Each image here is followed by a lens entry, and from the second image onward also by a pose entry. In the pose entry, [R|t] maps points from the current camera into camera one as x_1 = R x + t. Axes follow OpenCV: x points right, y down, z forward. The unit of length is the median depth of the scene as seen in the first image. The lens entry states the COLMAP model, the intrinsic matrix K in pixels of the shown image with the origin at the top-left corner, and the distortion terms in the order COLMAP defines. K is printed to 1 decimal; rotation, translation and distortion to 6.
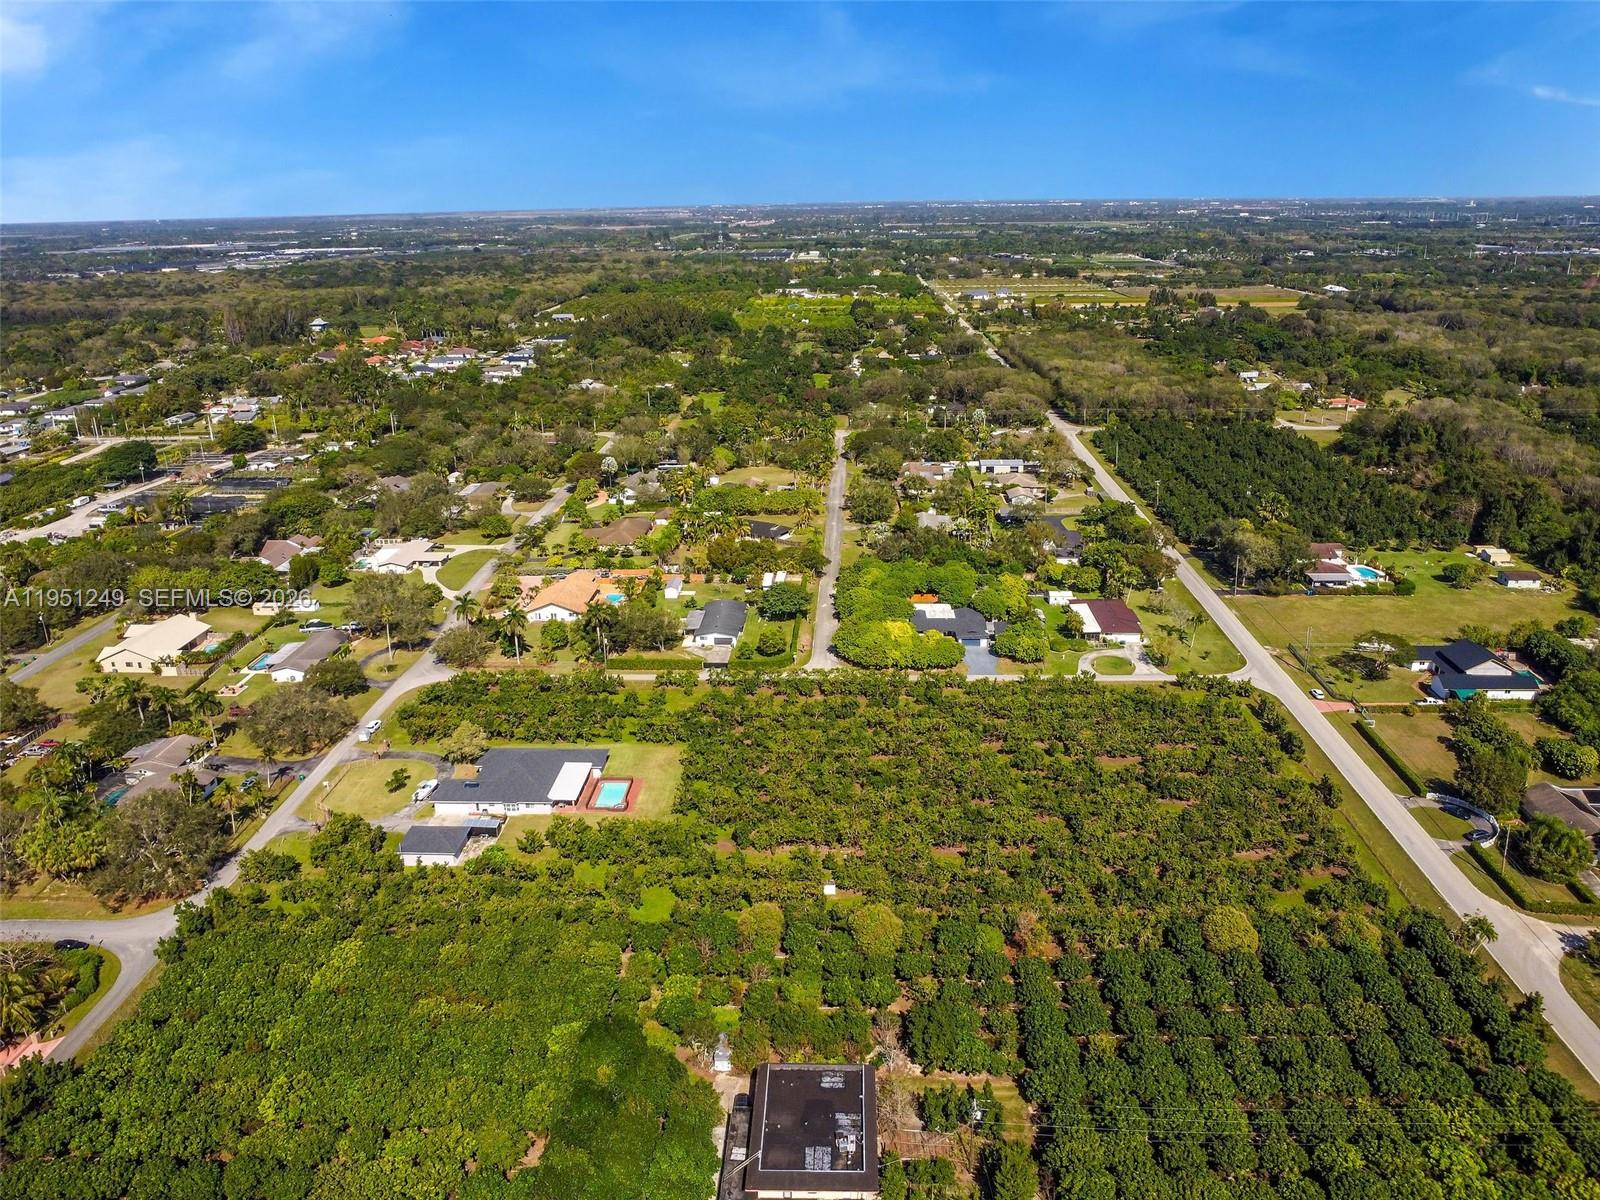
lens RADIAL K [[1165.7, 0, 800.0], [0, 1165.7, 600.0], [0, 0, 1]] dist [-0.025220, -0.002167]
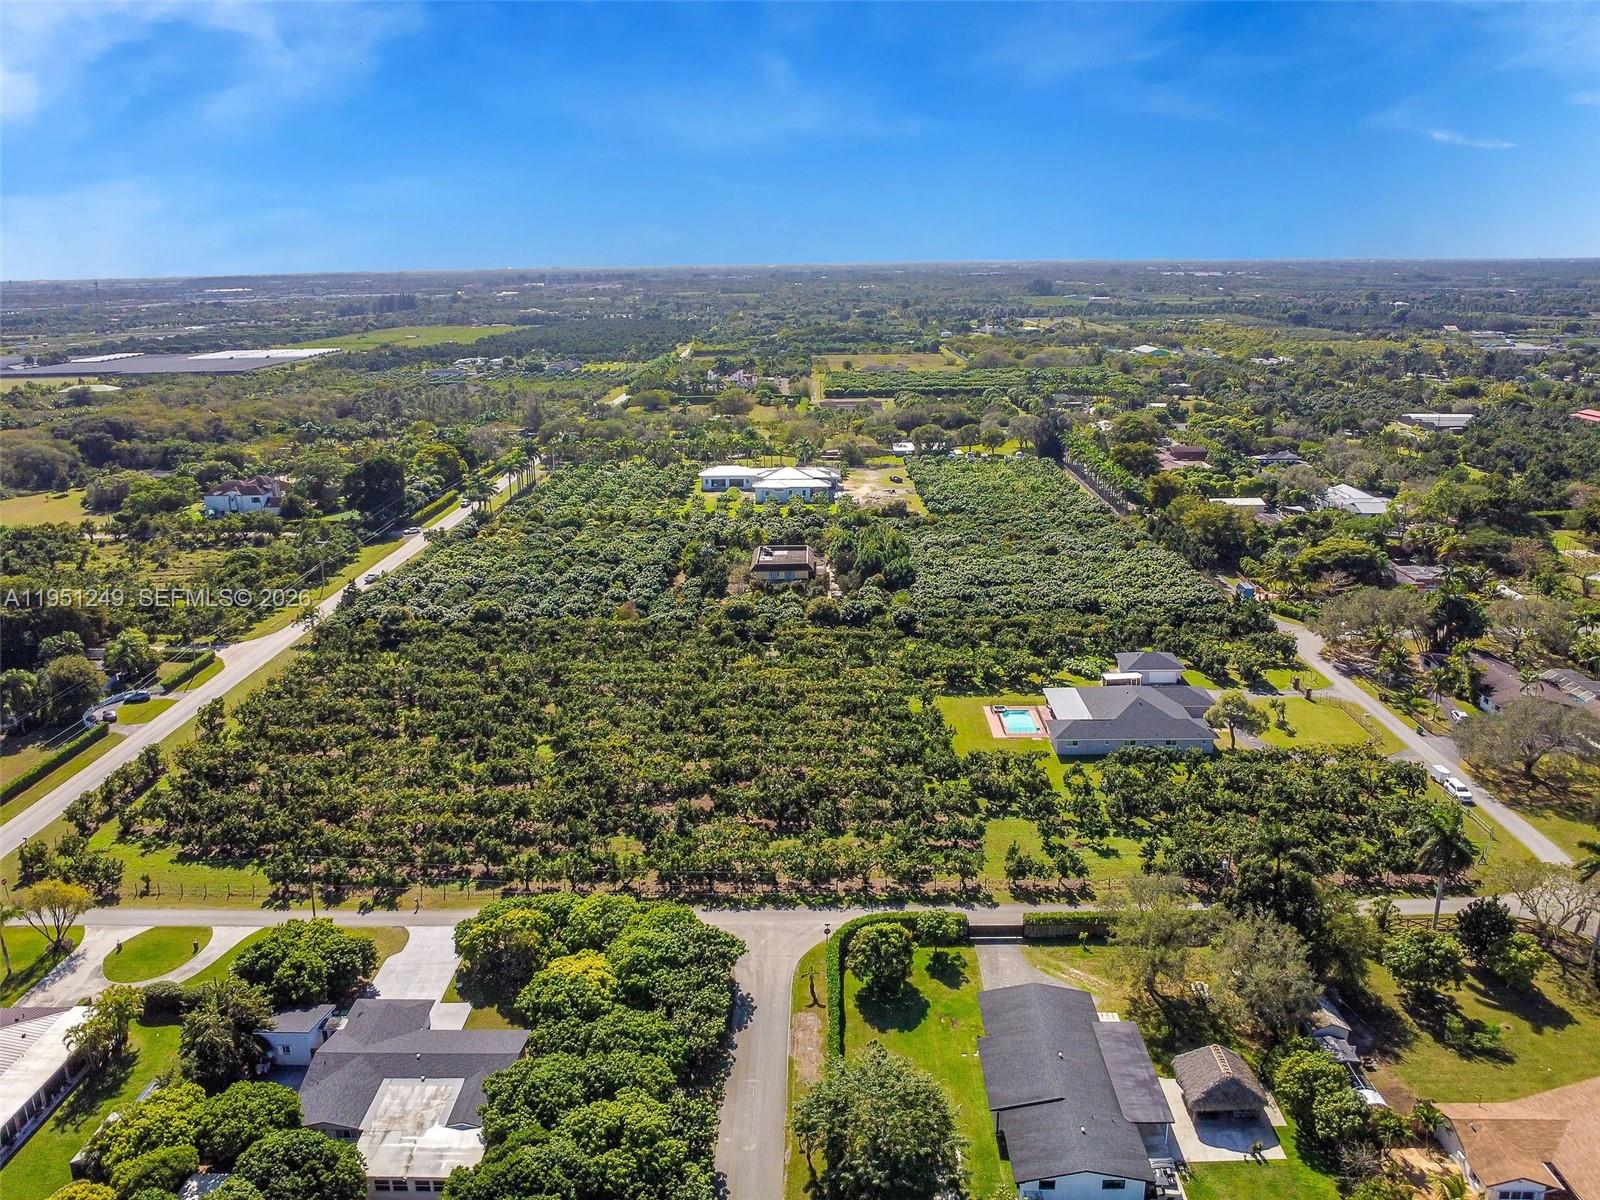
lens RADIAL K [[1165.7, 0, 800.0], [0, 1165.7, 600.0], [0, 0, 1]] dist [-0.025220, -0.002167]
pose [[-0.999268, 0.035284, -0.014783, 0.008036], [0.019877, 0.809039, 0.587419, -0.328778], [0.032687, 0.586695, -0.809148, 1.298064]]
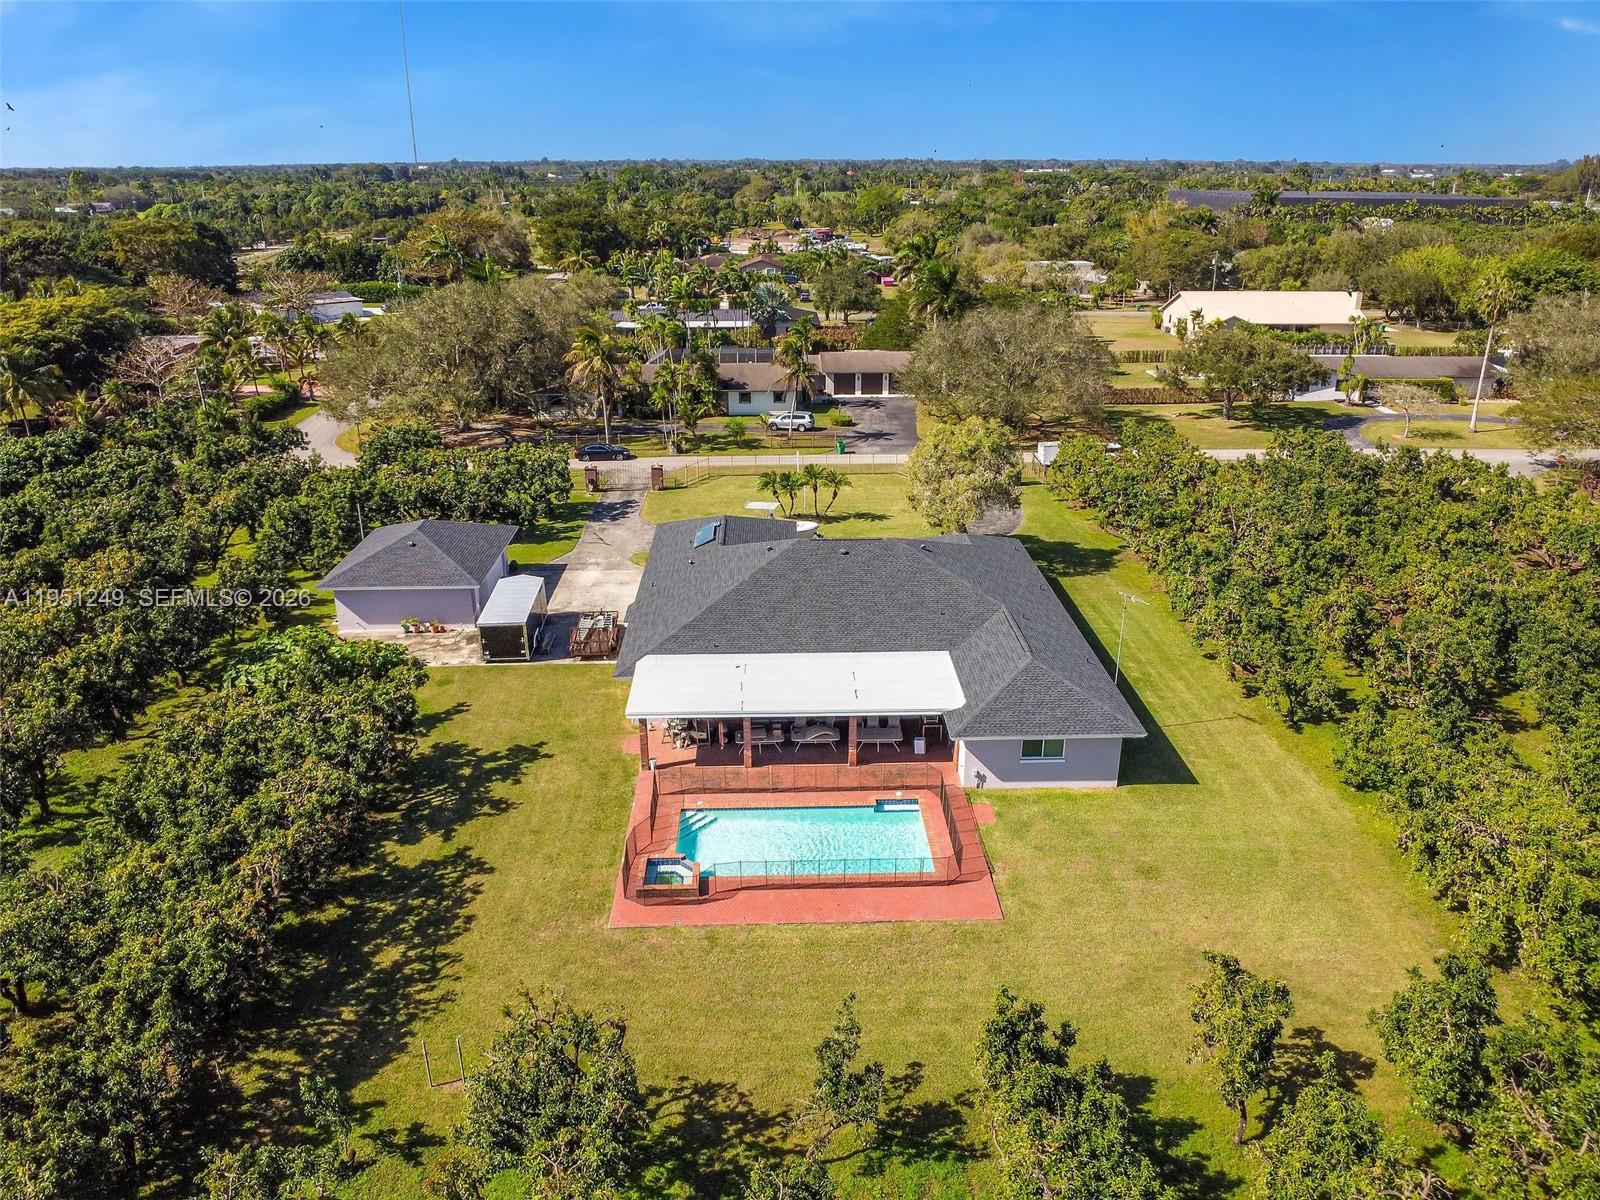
lens RADIAL K [[1165.7, 0, 800.0], [0, 1165.7, 600.0], [0, 0, 1]] dist [-0.025220, -0.002167]
pose [[0.084278, 0.375204, -0.923103, 0.004396], [-0.331044, 0.884322, 0.329217, 0.051485], [0.939844, 0.277842, 0.198738, 0.747428]]
